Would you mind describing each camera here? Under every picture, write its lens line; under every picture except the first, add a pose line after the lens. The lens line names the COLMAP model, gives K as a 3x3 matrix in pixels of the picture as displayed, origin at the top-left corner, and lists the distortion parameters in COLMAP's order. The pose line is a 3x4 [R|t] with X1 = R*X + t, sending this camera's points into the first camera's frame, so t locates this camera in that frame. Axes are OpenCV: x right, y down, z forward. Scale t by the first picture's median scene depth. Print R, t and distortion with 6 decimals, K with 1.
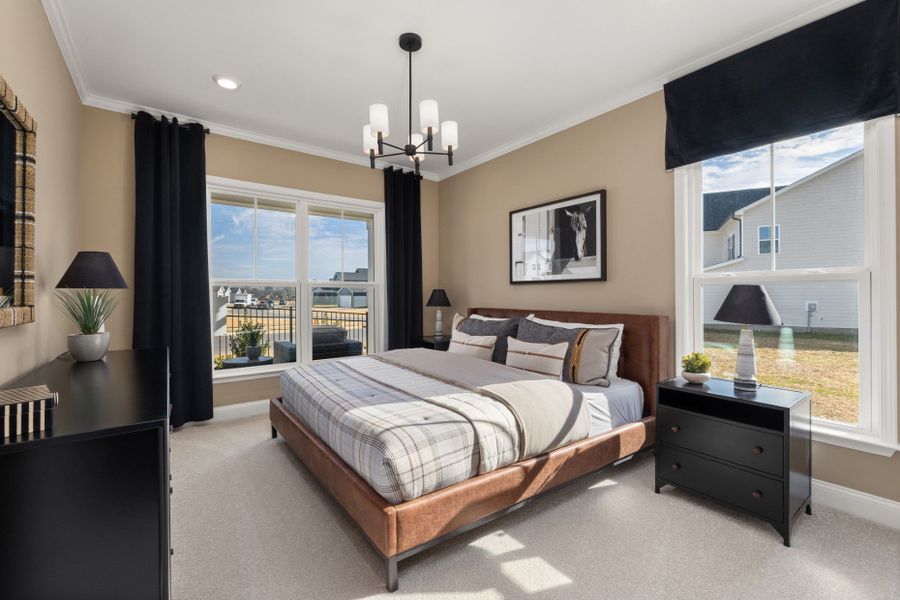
lens RADIAL K [[388.7, 0, 448.2], [0, 388.7, 298.3], [0, 0, 1]] dist [0.000941, 0.000003]
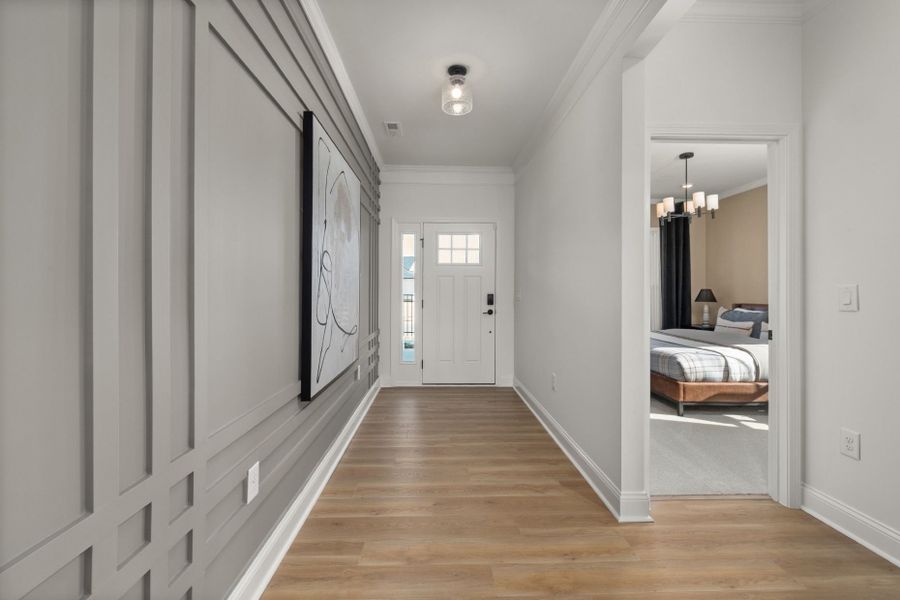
lens RADIAL K [[388.7, 0, 450.8], [0, 388.7, 297.4], [0, 0, 1]] dist [0.000941, 0.000003]
pose [[0.819922, 0.001362, -0.572474, 0.051008], [-0.000547, 0.999999, 0.001595, 0.010160], [0.572476, -0.000995, 0.819921, -1.406577]]
